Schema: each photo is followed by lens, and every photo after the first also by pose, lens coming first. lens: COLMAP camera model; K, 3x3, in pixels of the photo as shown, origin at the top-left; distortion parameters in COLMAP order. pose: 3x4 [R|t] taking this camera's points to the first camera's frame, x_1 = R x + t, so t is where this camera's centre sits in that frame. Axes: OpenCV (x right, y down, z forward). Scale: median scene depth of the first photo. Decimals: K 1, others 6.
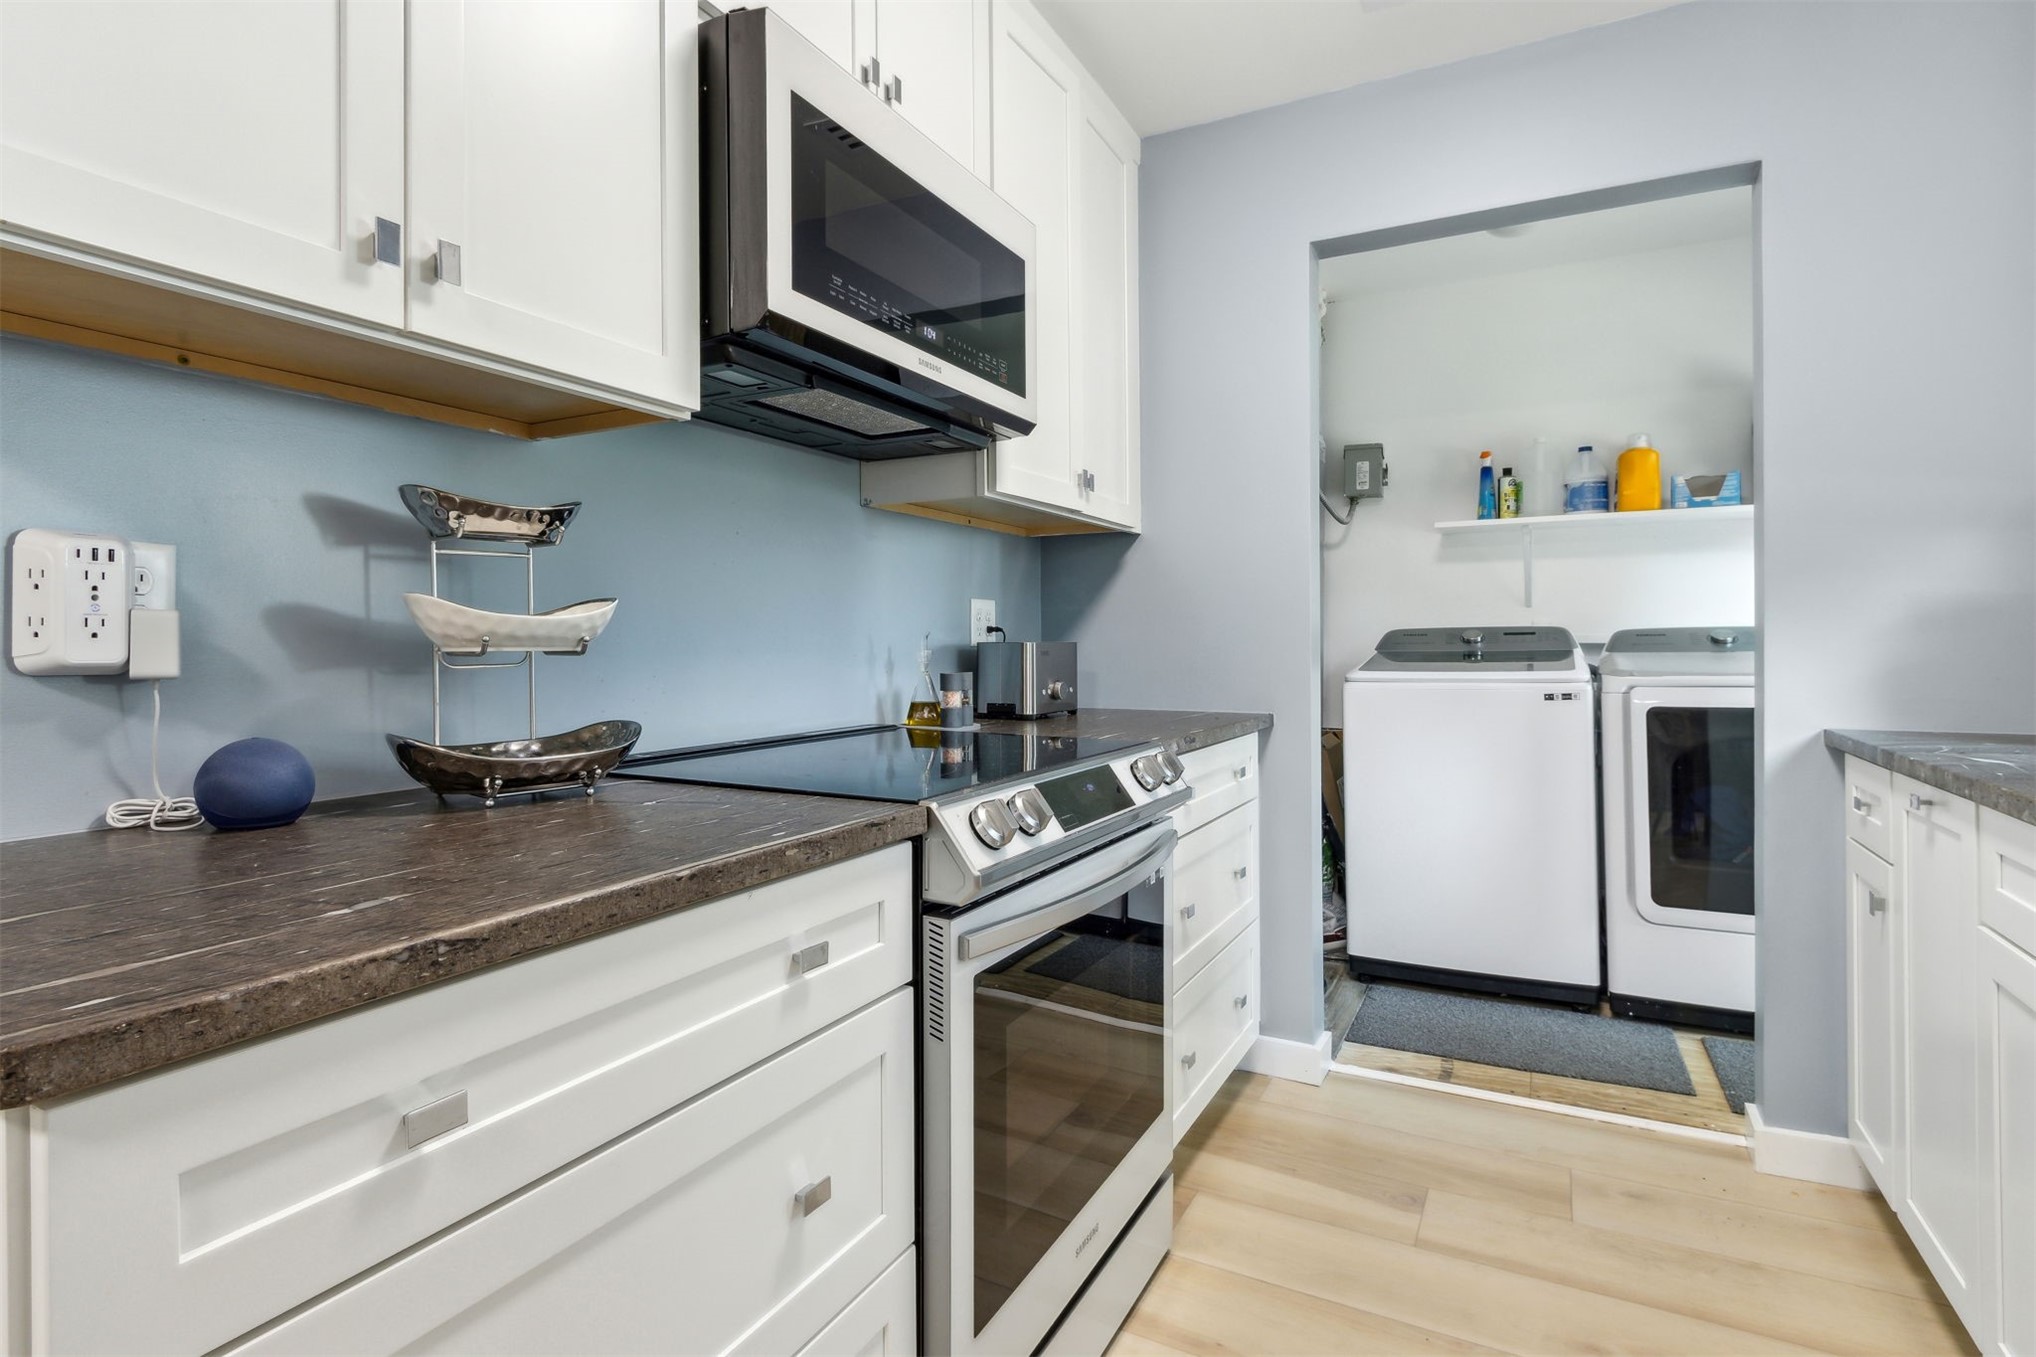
lens RADIAL K [[1005.9, 0, 1018.0], [0, 1005.9, 678.5], [0, 0, 1]] dist [0.002405, 0.000281]
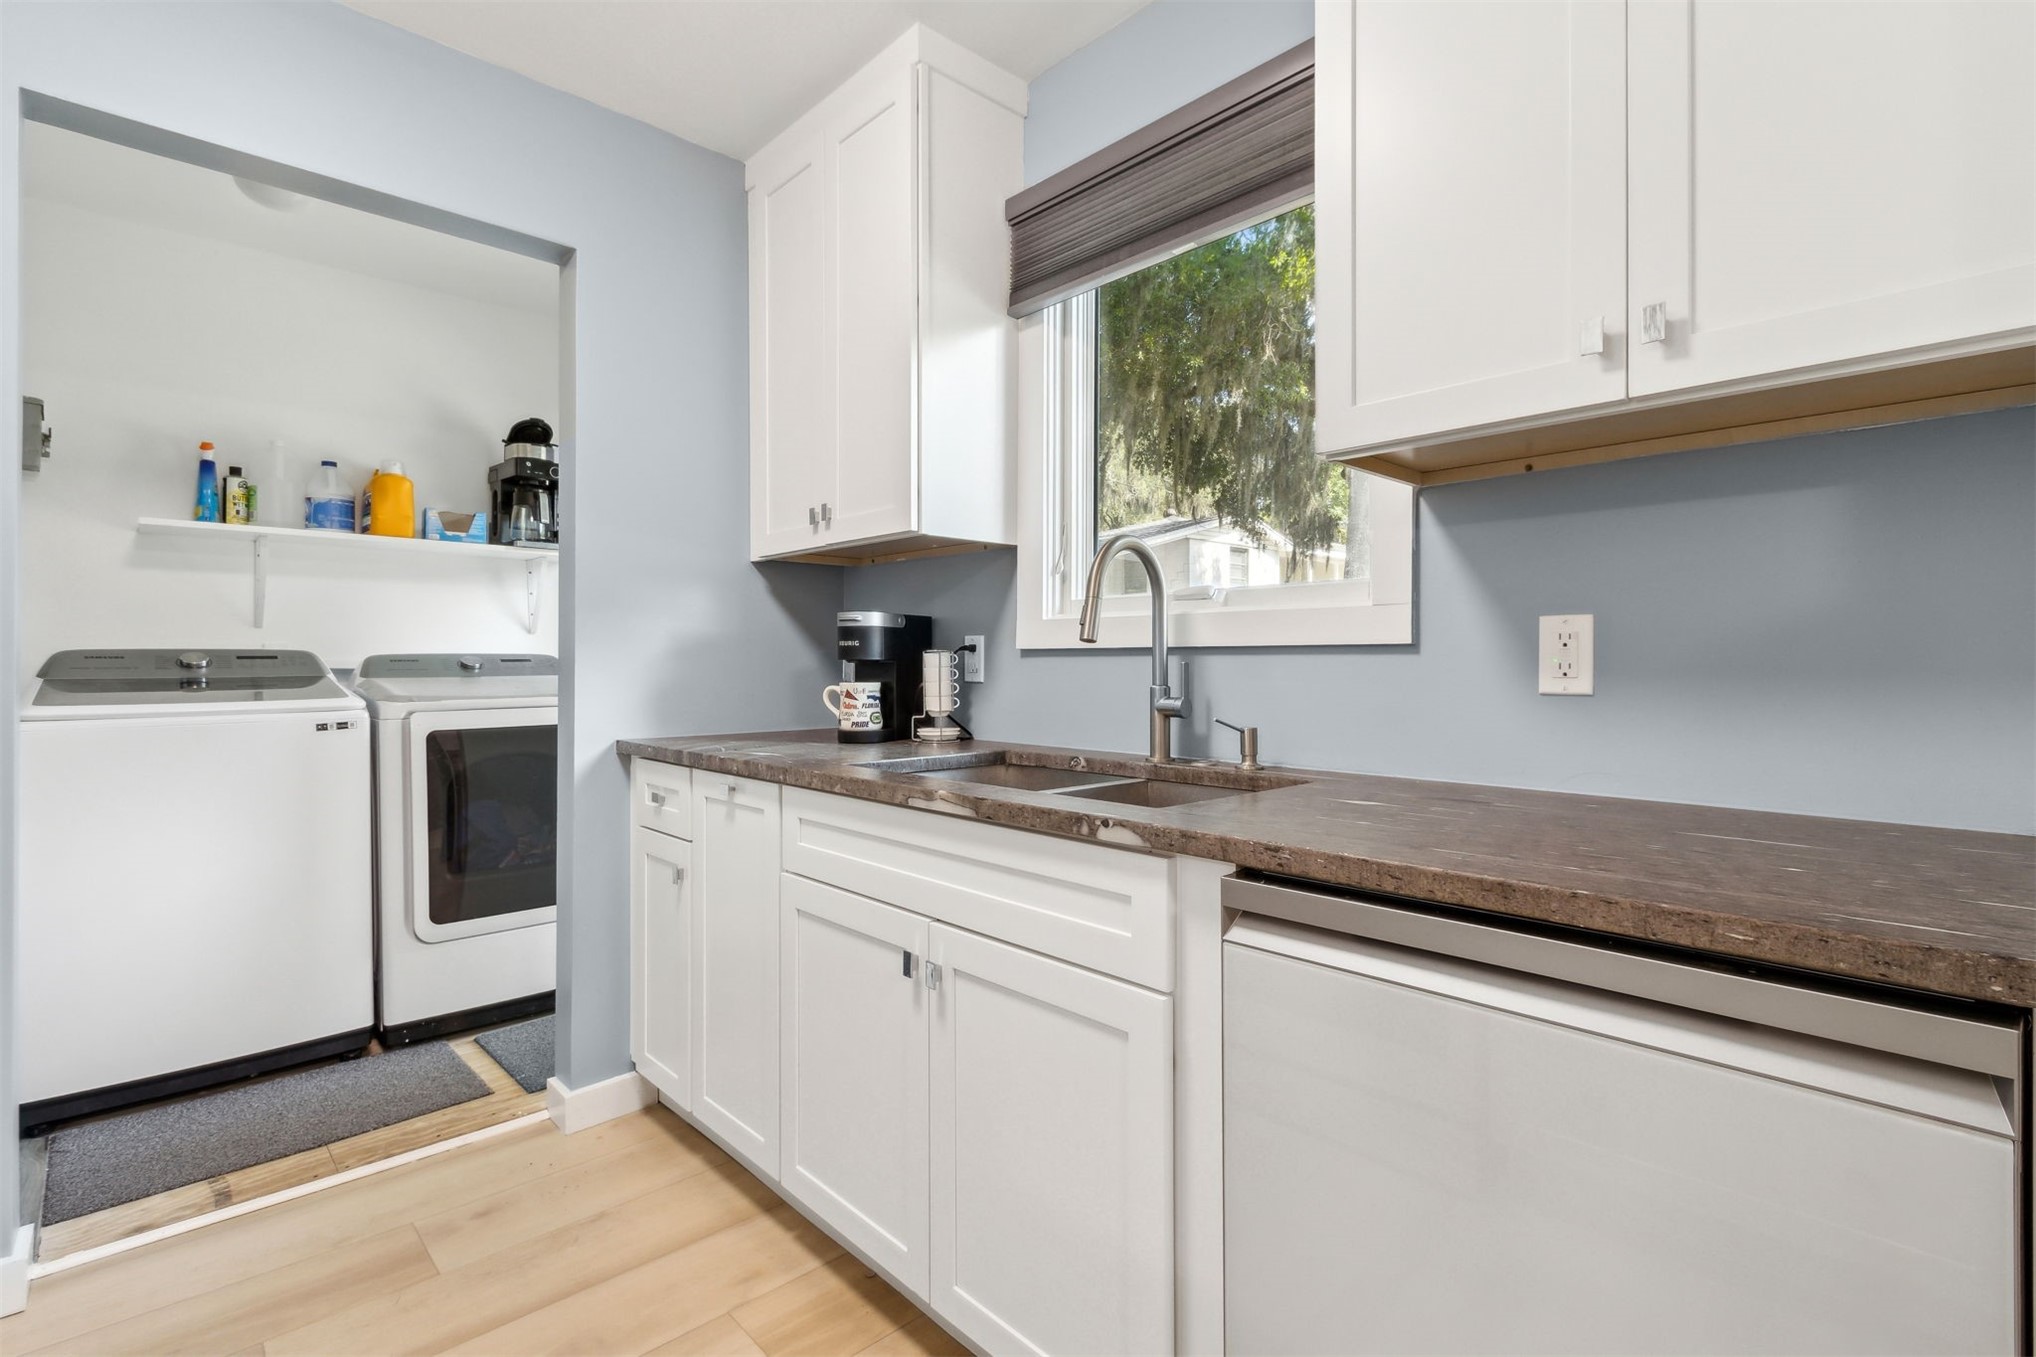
lens RADIAL K [[945.1, 0, 1018.0], [0, 945.1, 678.5], [0, 0, 1]] dist [0.000019, -0.000320]
pose [[0.327732, -0.007580, 0.944740, -0.073340], [0.031221, 0.999509, -0.002811, -0.003524], [-0.944255, 0.030417, 0.327808, 0.114181]]
